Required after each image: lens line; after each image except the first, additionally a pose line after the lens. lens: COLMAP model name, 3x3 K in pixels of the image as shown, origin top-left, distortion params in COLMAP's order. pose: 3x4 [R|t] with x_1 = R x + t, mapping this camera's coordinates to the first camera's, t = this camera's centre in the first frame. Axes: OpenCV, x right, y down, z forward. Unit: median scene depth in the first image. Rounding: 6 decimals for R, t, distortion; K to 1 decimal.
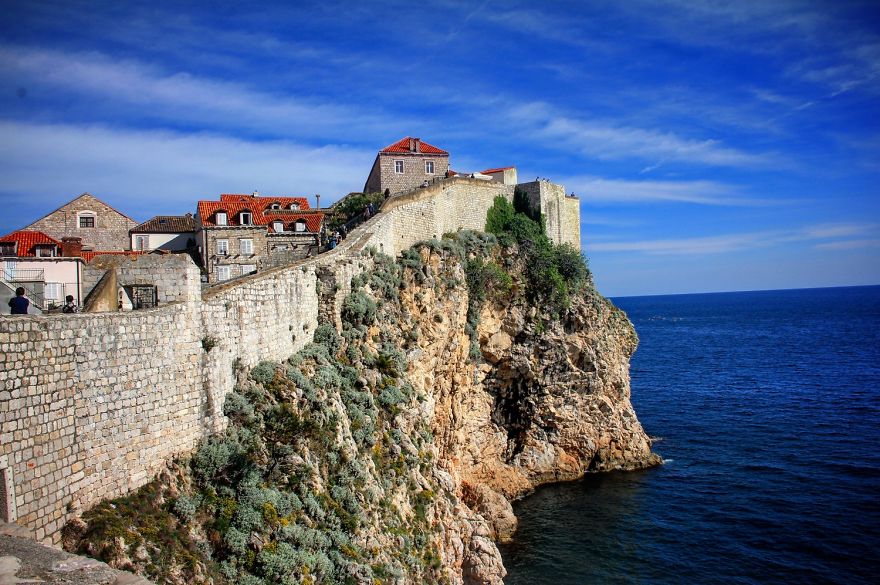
lens RADIAL K [[723.1, 0, 440.0], [0, 723.1, 292.5], [0, 0, 1]] dist [-0.184733, 0.144312]
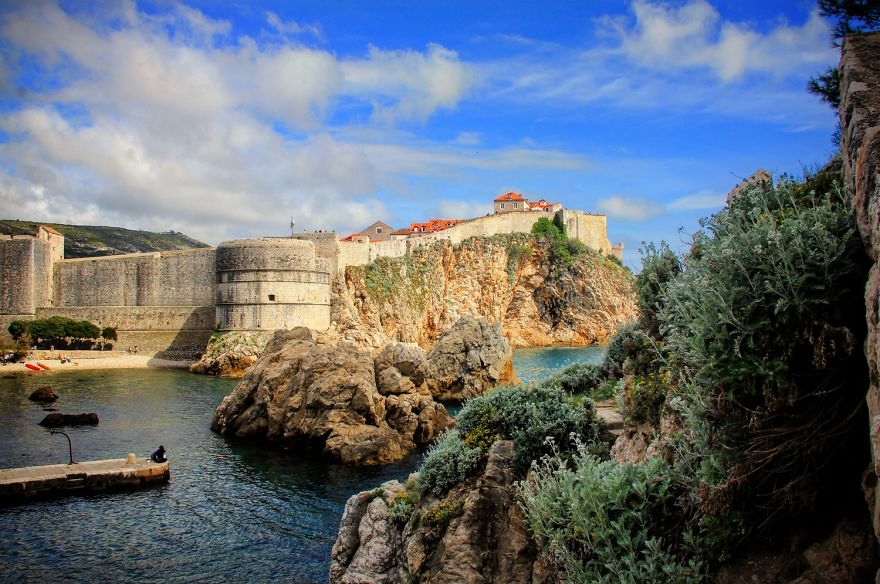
lens RADIAL K [[723.1, 0, 440.0], [0, 723.1, 292.0], [0, 0, 1]] dist [-0.184733, 0.144312]
pose [[0.886398, 0.014683, -0.462691, 0.878630], [-0.021125, 0.999739, -0.008746, 0.134356], [0.462442, 0.017527, 0.886476, -1.211878]]
